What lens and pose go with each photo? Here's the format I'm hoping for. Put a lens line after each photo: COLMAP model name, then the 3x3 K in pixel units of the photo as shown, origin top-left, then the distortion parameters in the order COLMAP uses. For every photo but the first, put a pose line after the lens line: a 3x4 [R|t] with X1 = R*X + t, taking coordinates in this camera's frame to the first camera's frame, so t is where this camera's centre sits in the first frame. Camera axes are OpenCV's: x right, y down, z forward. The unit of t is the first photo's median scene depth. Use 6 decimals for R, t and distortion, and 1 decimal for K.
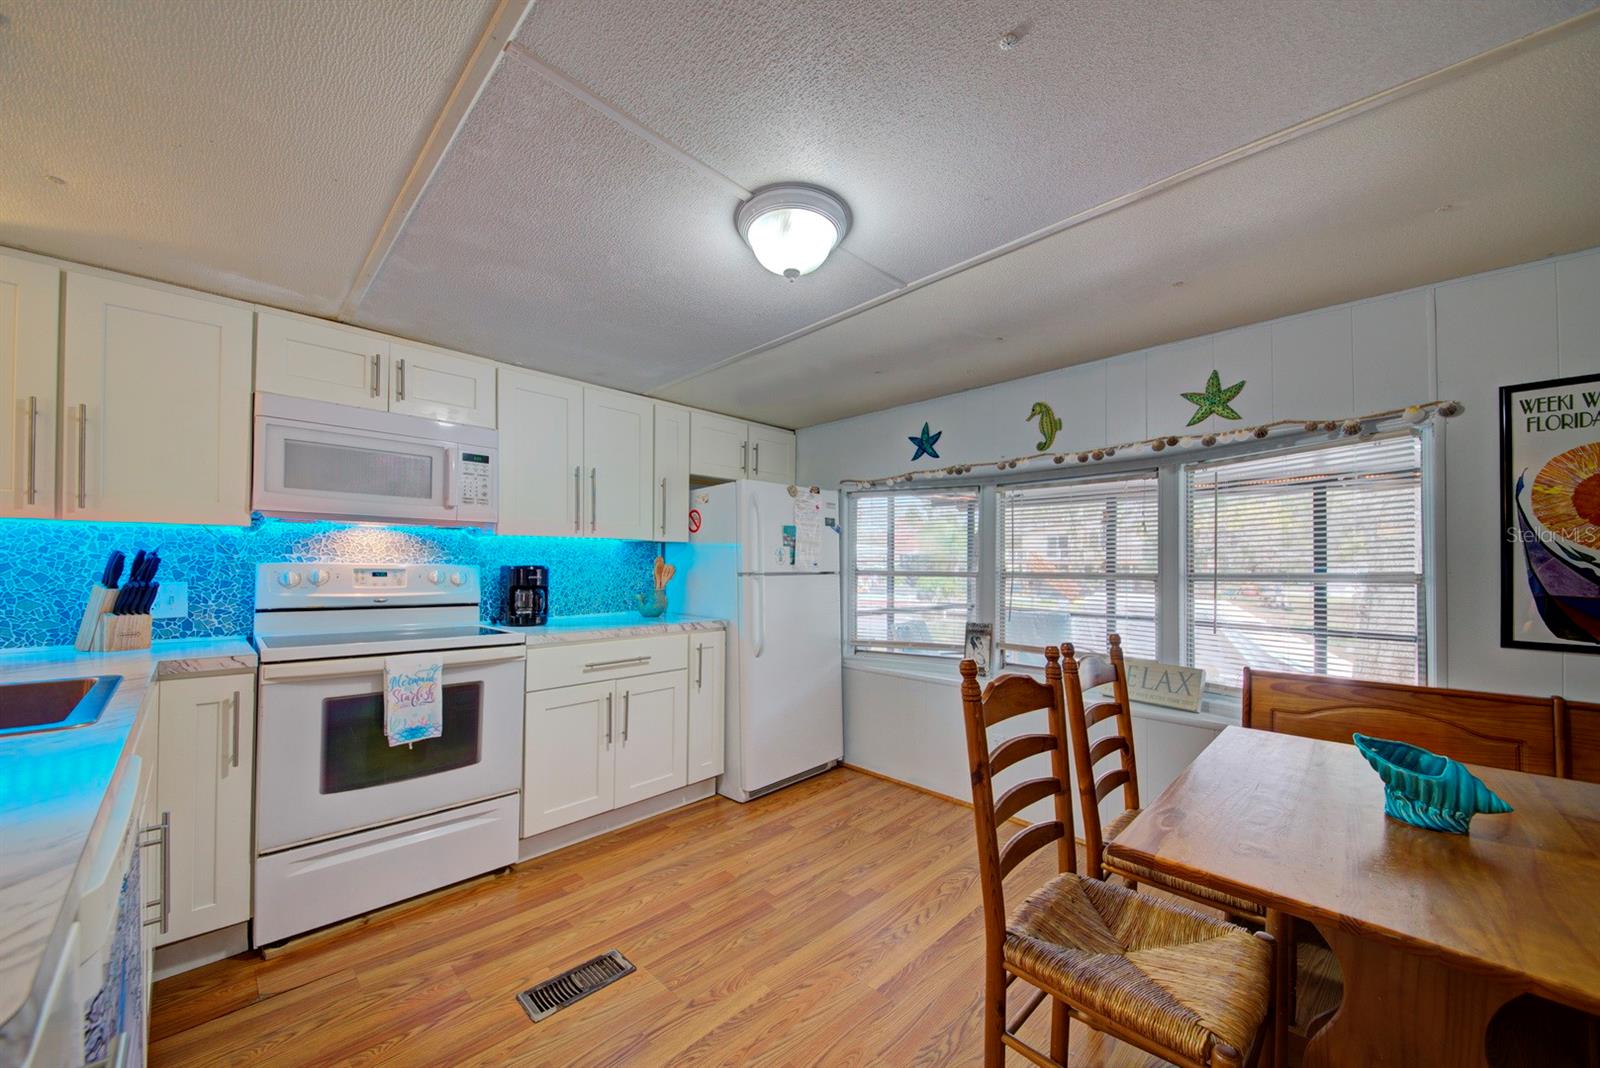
lens RADIAL K [[559.4, 0, 802.0], [0, 559.4, 559.4], [0, 0, 1]] dist [0.036195, -0.022048]
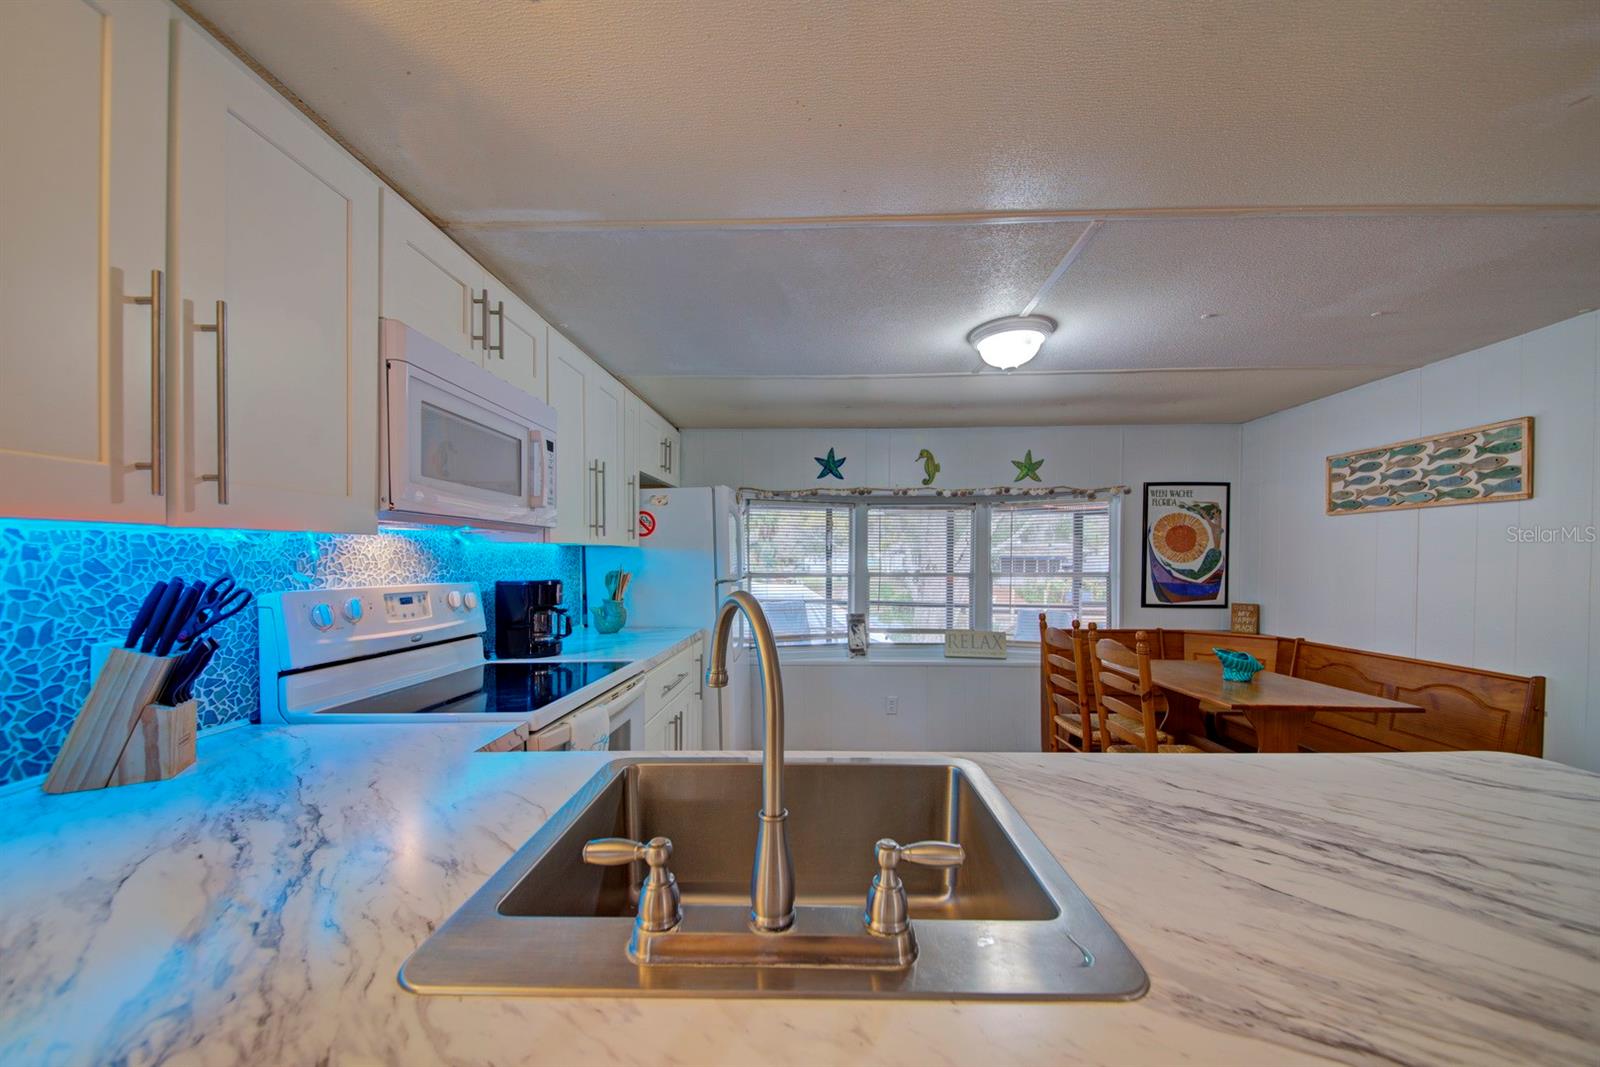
lens RADIAL K [[572.2, 0, 808.1], [0, 572.2, 570.2], [0, 0, 1]] dist [0.031828, -0.025277]
pose [[0.744954, -0.018029, 0.666873, -0.805368], [-0.006561, 0.999388, 0.034348, -0.034766], [-0.667084, -0.029963, 0.744380, 0.162180]]
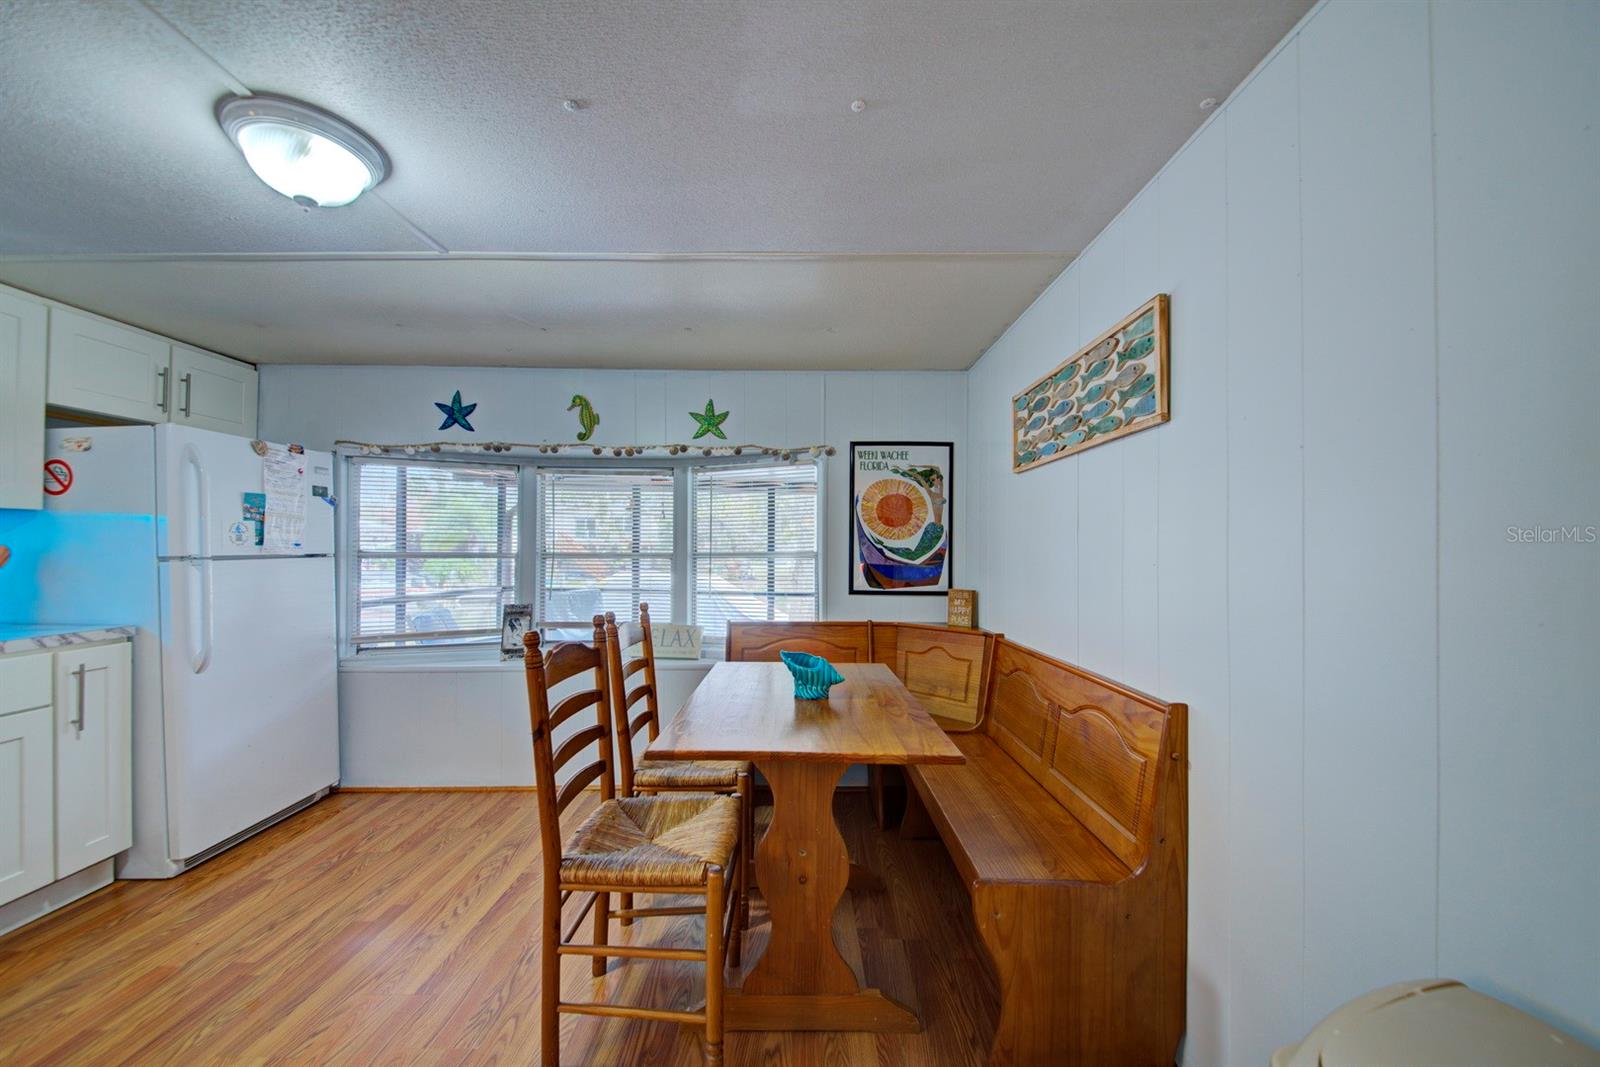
lens RADIAL K [[563.3, 0, 795.4], [0, 563.3, 550.8], [0, 0, 1]] dist [0.024290, -0.013031]
pose [[0.710877, -0.004573, 0.703301, -0.053831], [-0.008686, 0.999846, 0.015280, -0.001174], [-0.703263, -0.016971, 0.710727, -0.073205]]
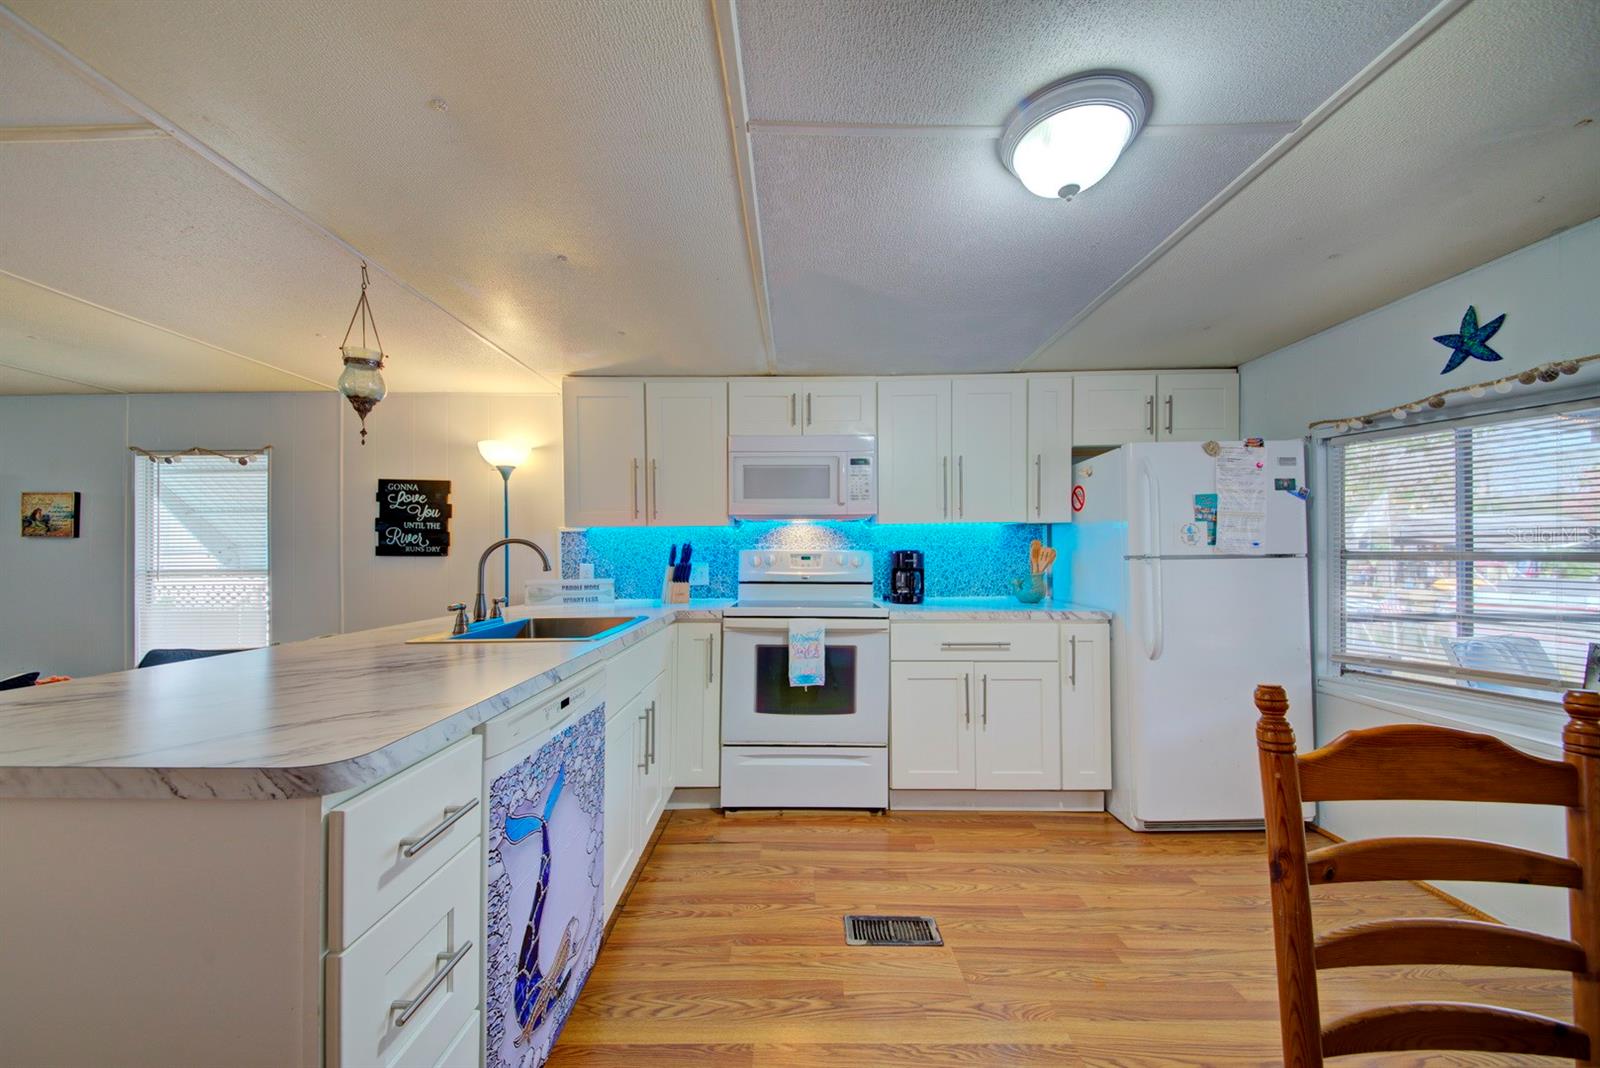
lens RADIAL K [[555.1, 0, 808.0], [0, 555.1, 545.0], [0, 0, 1]] dist [0.016713, -0.012432]
pose [[0.703561, -0.018492, -0.710394, 0.175611], [0.019376, 0.999789, -0.006836, 0.004914], [0.710371, -0.008955, 0.703771, 0.087458]]
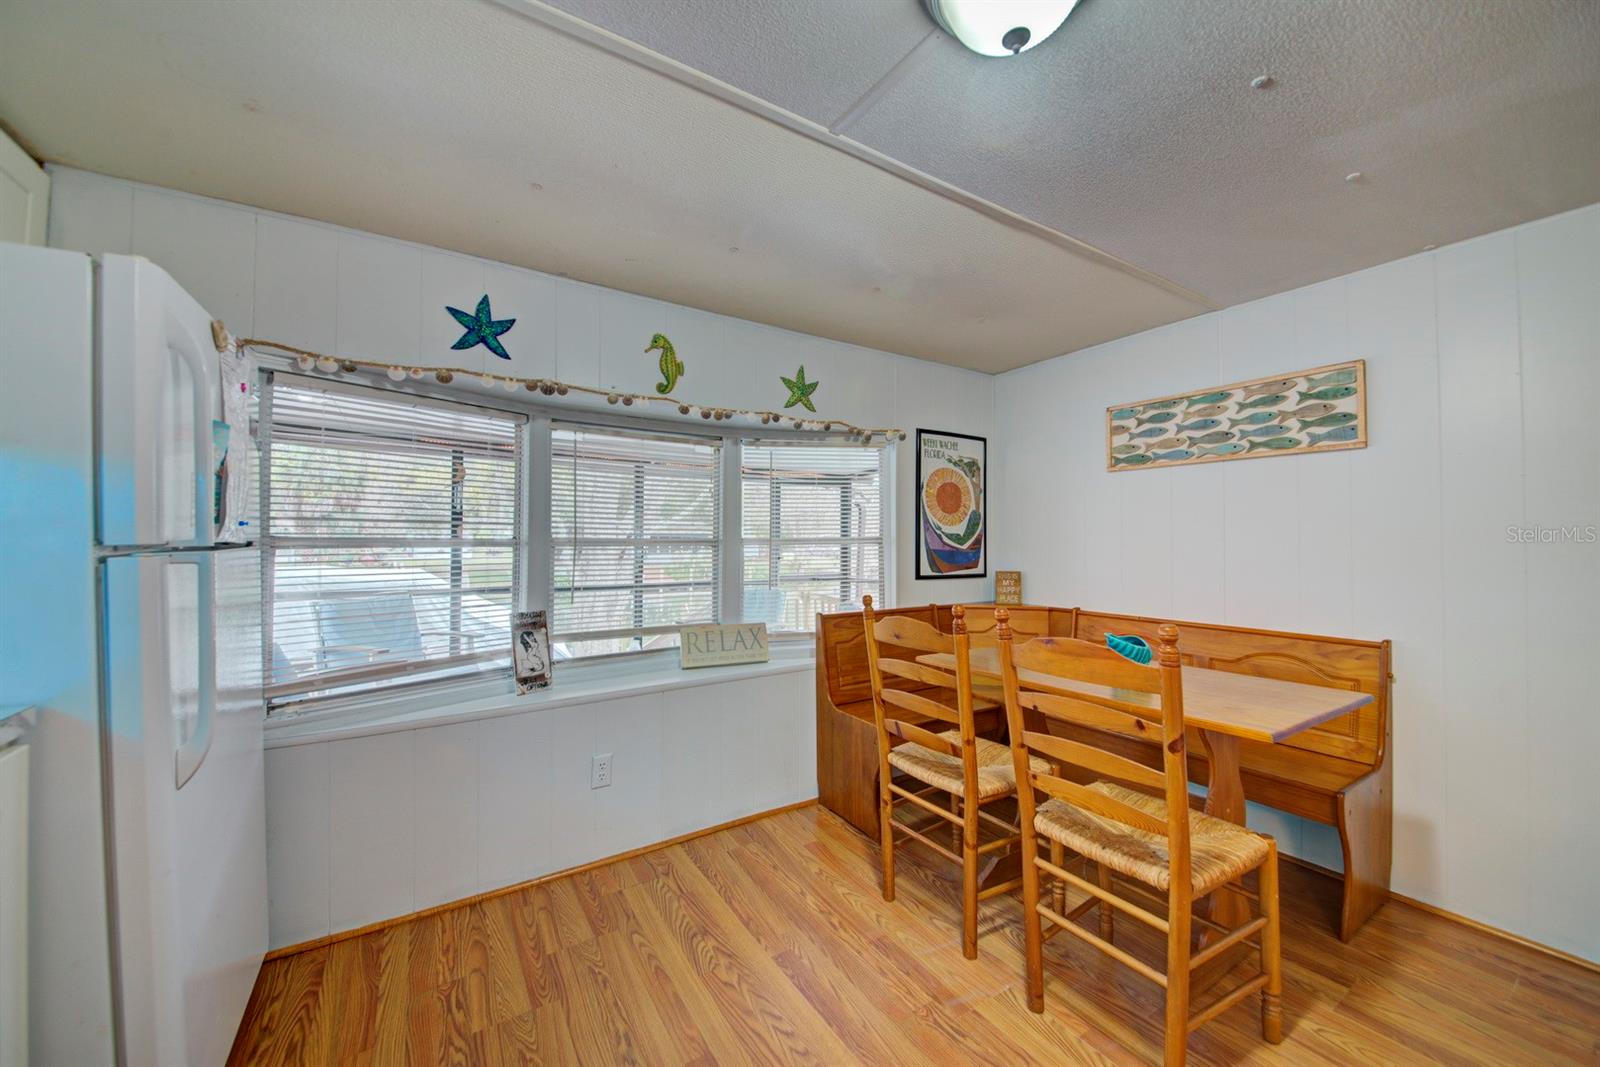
lens RADIAL K [[577.5, 0, 800.0], [0, 577.5, 533.5], [0, 0, 1]] dist [0.050095, -0.034085]
pose [[0.244698, 0.002766, 0.969596, -0.403577], [-0.015195, 0.999884, 0.000982, 0.012685], [-0.969480, -0.014973, 0.244711, 0.651959]]
